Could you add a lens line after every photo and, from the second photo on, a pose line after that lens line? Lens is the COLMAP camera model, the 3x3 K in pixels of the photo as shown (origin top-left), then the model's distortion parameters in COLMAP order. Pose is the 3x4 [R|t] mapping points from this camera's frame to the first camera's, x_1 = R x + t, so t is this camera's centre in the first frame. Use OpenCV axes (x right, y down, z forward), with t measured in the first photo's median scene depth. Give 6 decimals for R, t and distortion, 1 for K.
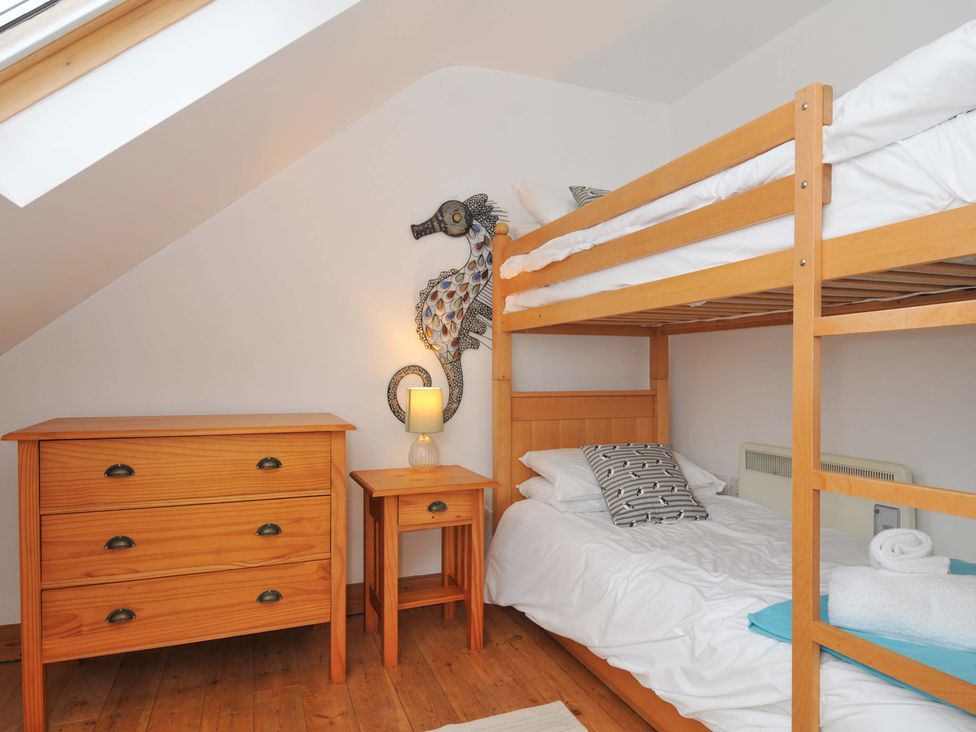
lens RADIAL K [[660.9, 0, 488.0], [0, 660.9, 366.0], [0, 0, 1]] dist [-0.000909, 0.023301]
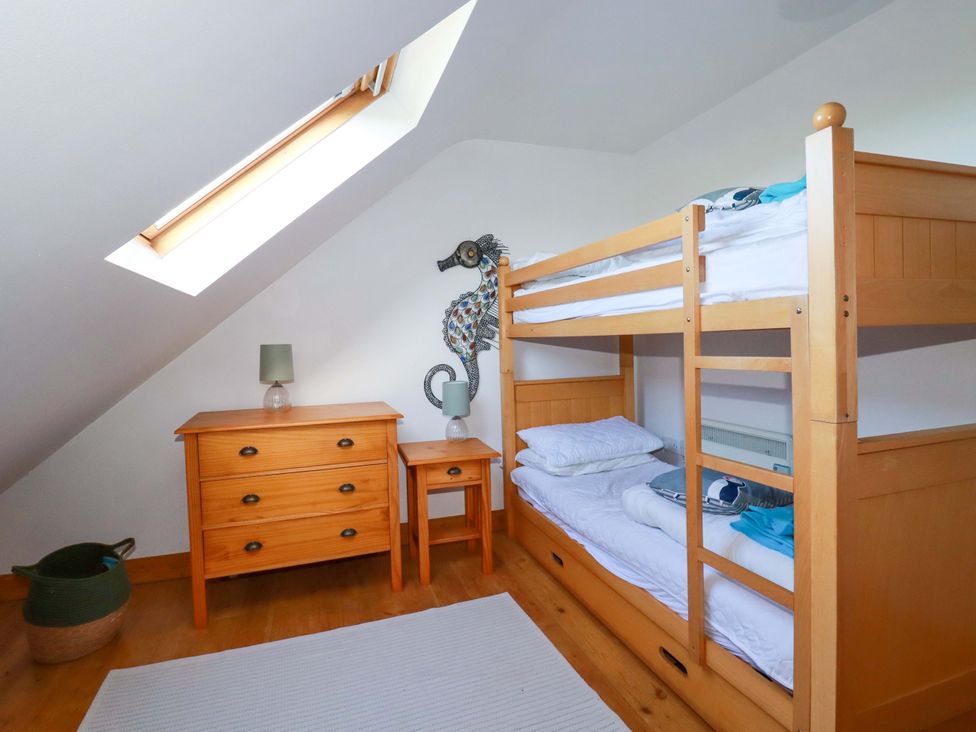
lens RADIAL K [[531.9, 0, 488.0], [0, 531.9, 366.0], [0, 0, 1]] dist [0.000267, -0.000650]
pose [[0.999335, -0.024890, -0.026640, 0.011608], [0.025775, 0.999109, 0.033415, -0.033061], [0.025784, -0.034080, 0.999086, -0.098436]]
